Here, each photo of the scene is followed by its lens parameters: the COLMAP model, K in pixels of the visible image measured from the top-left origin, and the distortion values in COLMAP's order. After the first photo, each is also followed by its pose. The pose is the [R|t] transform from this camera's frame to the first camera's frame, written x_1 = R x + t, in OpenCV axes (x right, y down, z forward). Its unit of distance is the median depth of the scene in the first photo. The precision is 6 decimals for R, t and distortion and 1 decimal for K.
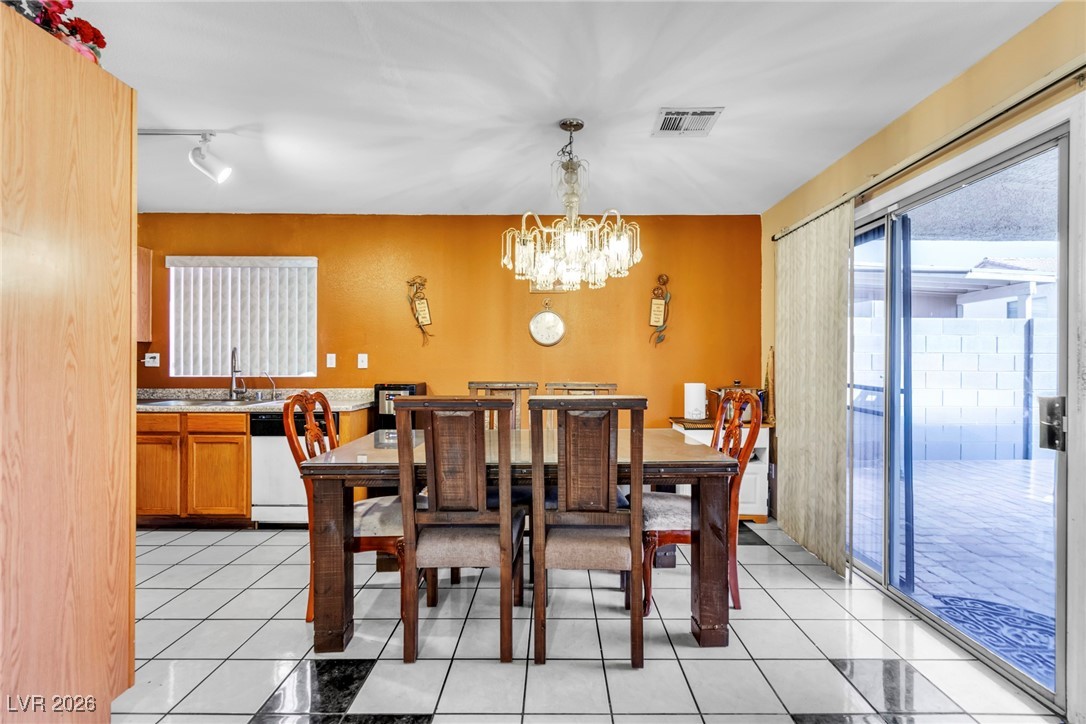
lens RADIAL K [[480.5, 0, 549.0], [0, 480.5, 361.7], [0, 0, 1]] dist [0.002018, 0.000225]
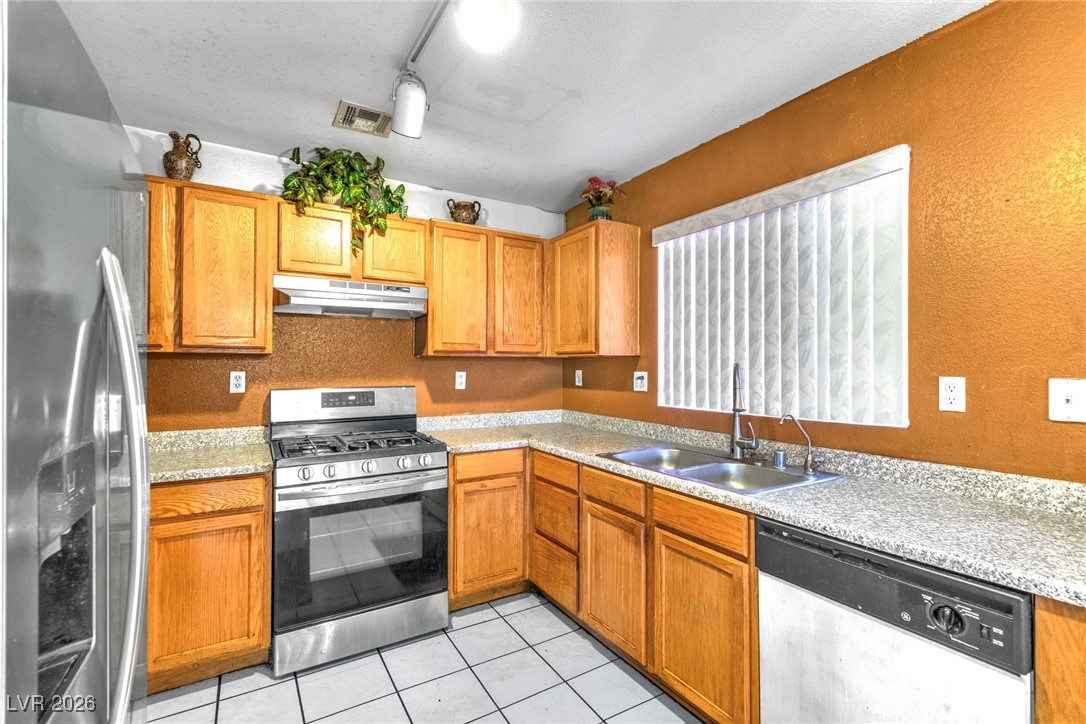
lens RADIAL K [[480.5, 0, 549.0], [0, 480.5, 361.7], [0, 0, 1]] dist [0.002018, 0.000225]
pose [[0.527522, -0.008837, -0.849495, -0.295441], [0.000634, 0.999950, -0.010009, -0.025322], [0.849541, 0.004741, 0.527501, 0.516948]]
